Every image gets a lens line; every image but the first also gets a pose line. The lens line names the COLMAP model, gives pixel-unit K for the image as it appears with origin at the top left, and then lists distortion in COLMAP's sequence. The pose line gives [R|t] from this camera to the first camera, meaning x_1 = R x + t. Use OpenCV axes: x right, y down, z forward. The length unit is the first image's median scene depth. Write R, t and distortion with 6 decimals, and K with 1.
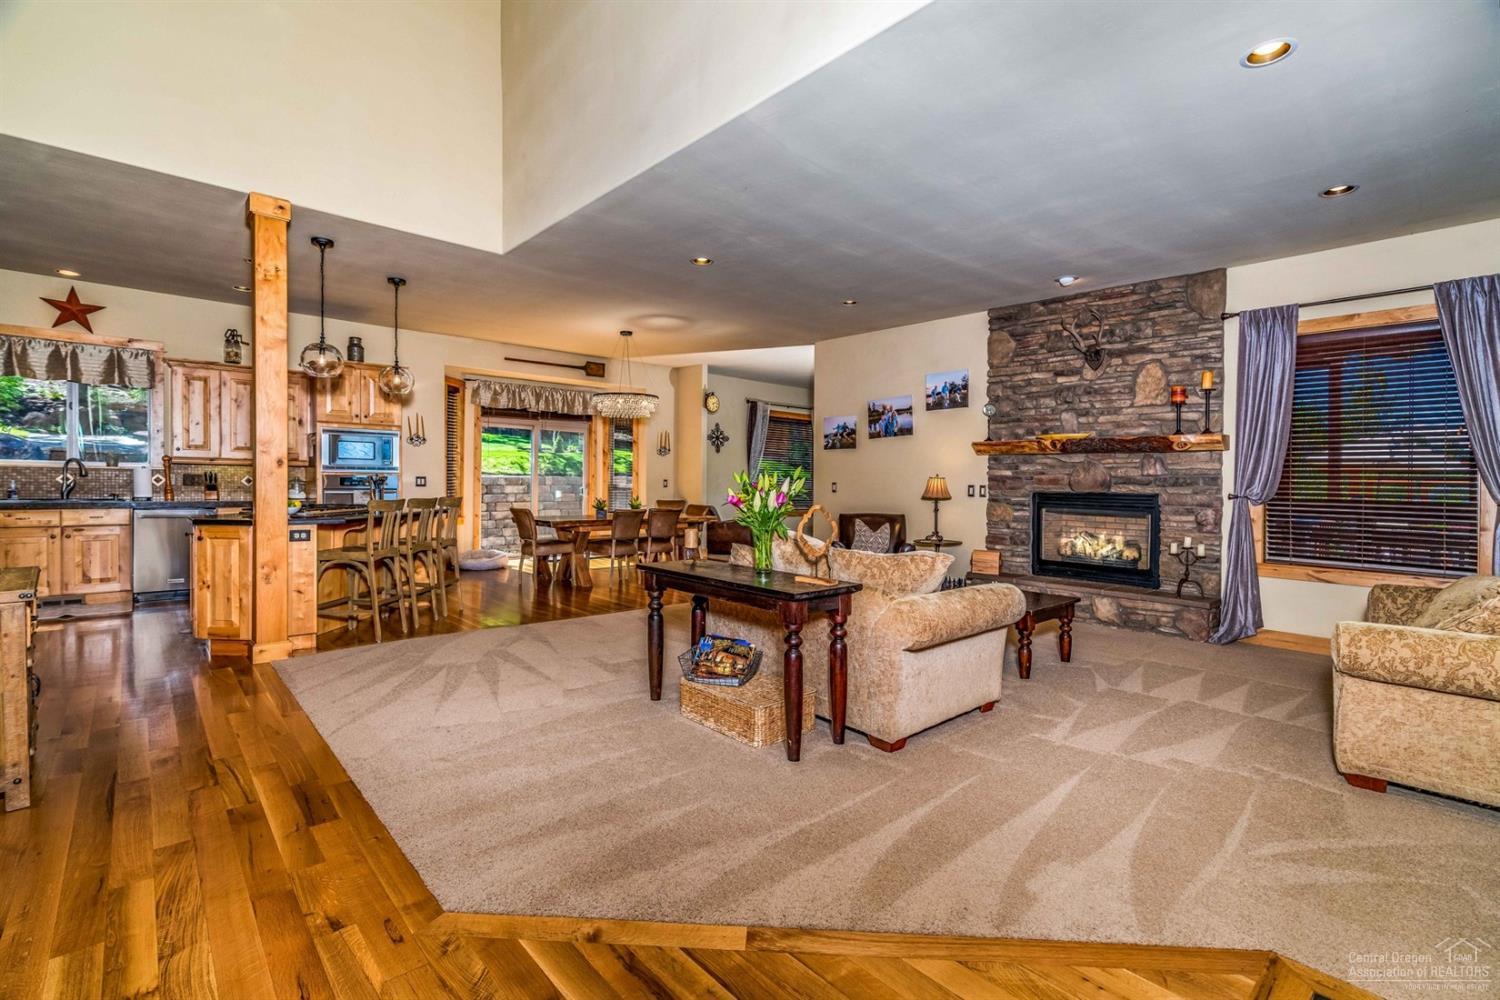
lens RADIAL K [[683.2, 0, 748.0], [0, 683.2, 486.5], [0, 0, 1]] dist [-0.001755, -0.000092]
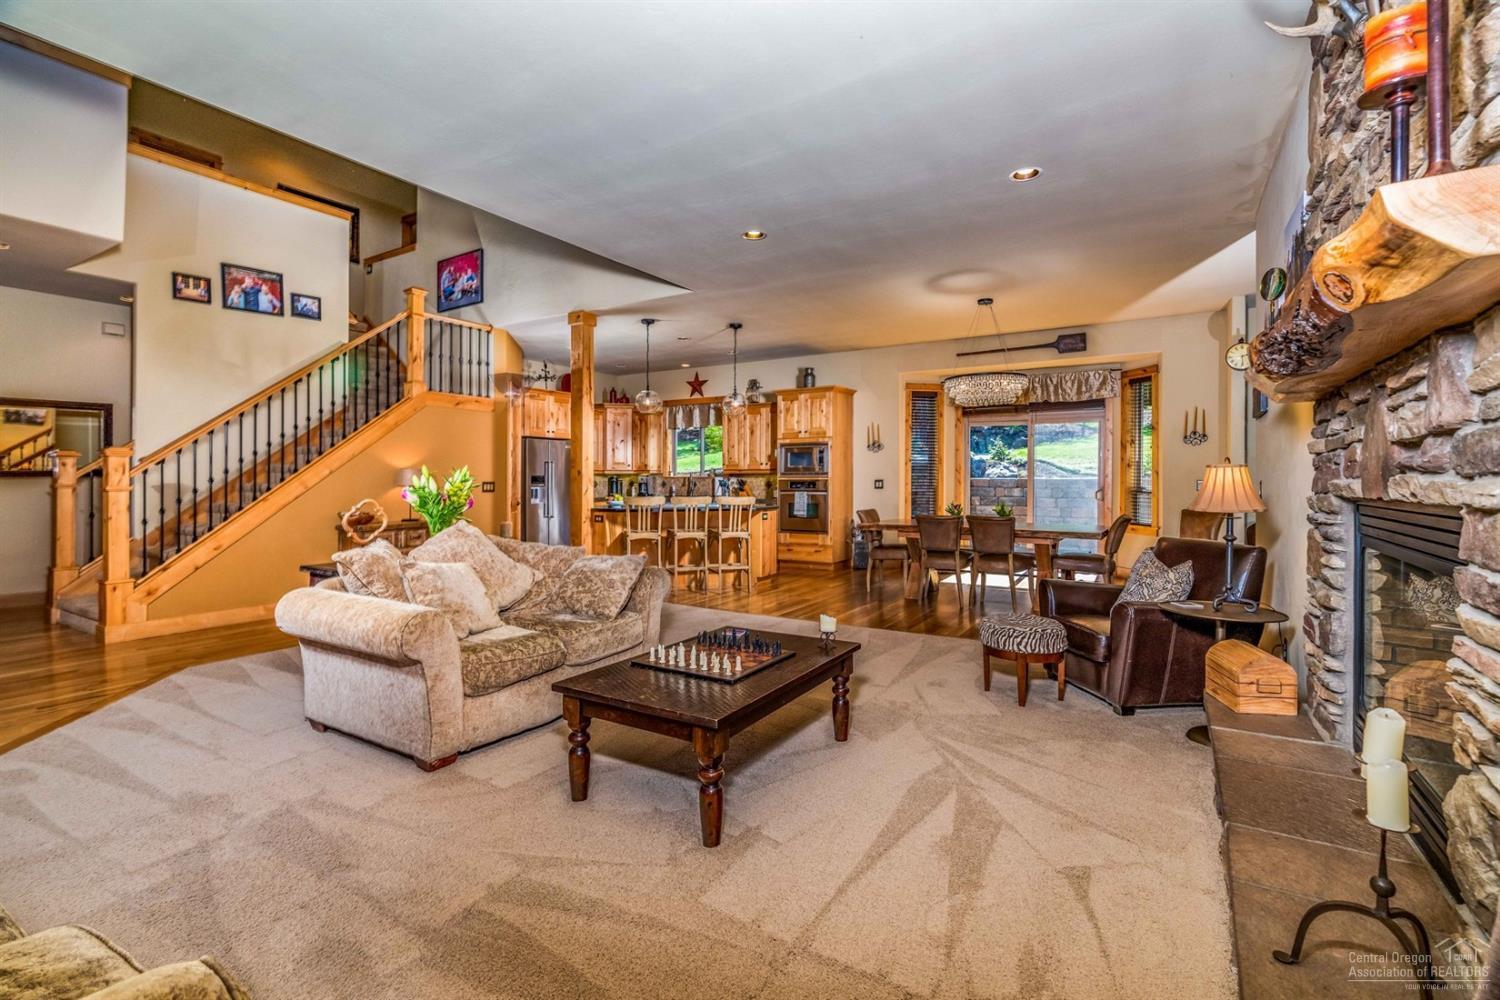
lens RADIAL K [[683.2, 0, 748.0], [0, 683.2, 486.5], [0, 0, 1]] dist [-0.001755, -0.000092]
pose [[0.286709, -0.001552, -0.958017, 0.568350], [-0.005396, 0.999980, -0.003234, 0.000905], [0.958003, 0.006097, 0.286695, 0.537357]]
